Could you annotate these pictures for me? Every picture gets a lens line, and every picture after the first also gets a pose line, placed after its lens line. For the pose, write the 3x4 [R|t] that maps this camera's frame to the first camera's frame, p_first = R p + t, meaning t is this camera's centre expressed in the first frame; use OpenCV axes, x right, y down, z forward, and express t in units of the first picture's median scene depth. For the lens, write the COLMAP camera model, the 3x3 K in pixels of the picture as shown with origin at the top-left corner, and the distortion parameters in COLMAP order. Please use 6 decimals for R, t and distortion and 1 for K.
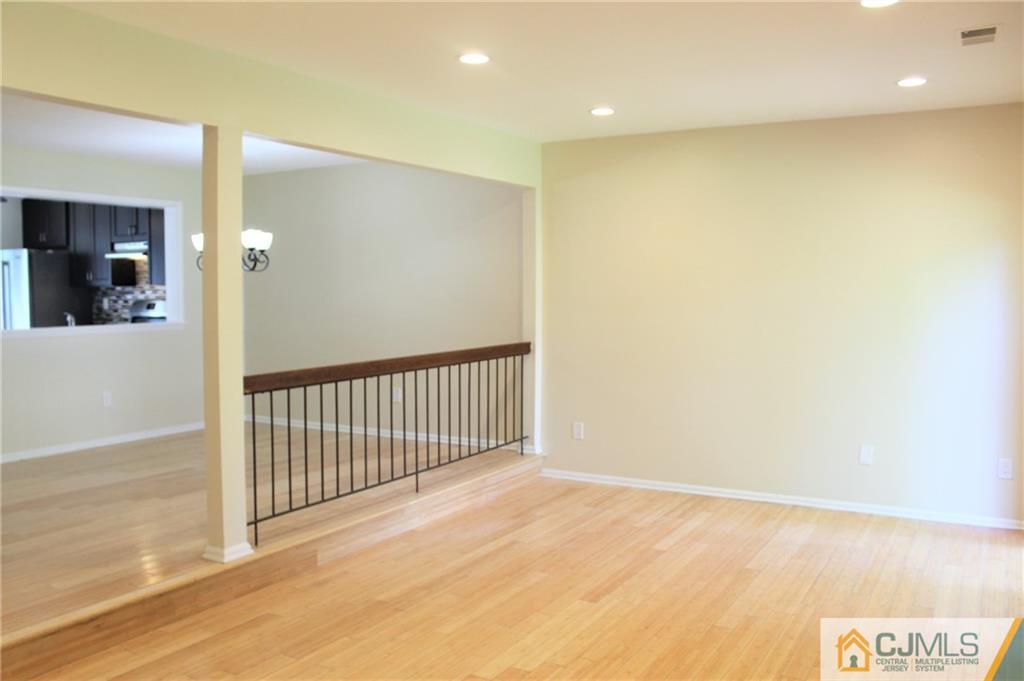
lens RADIAL K [[860.4, 0, 482.2], [0, 860.4, 326.4], [0, 0, 1]] dist [-0.136285, 0.110467]
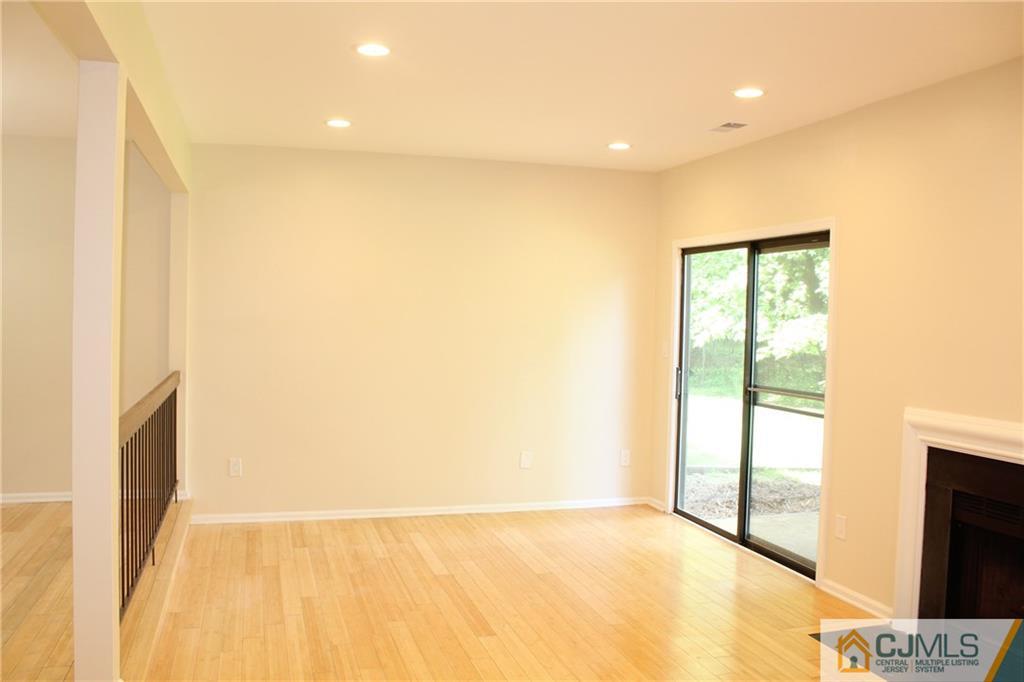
lens RADIAL K [[860.4, 0, 502.8], [0, 860.4, 342.5], [0, 0, 1]] dist [-0.136285, 0.110467]
pose [[0.677050, -0.011213, 0.735852, -0.461279], [0.008917, 0.999936, 0.007033, -0.014637], [-0.735883, 0.001800, 0.677106, 0.264335]]
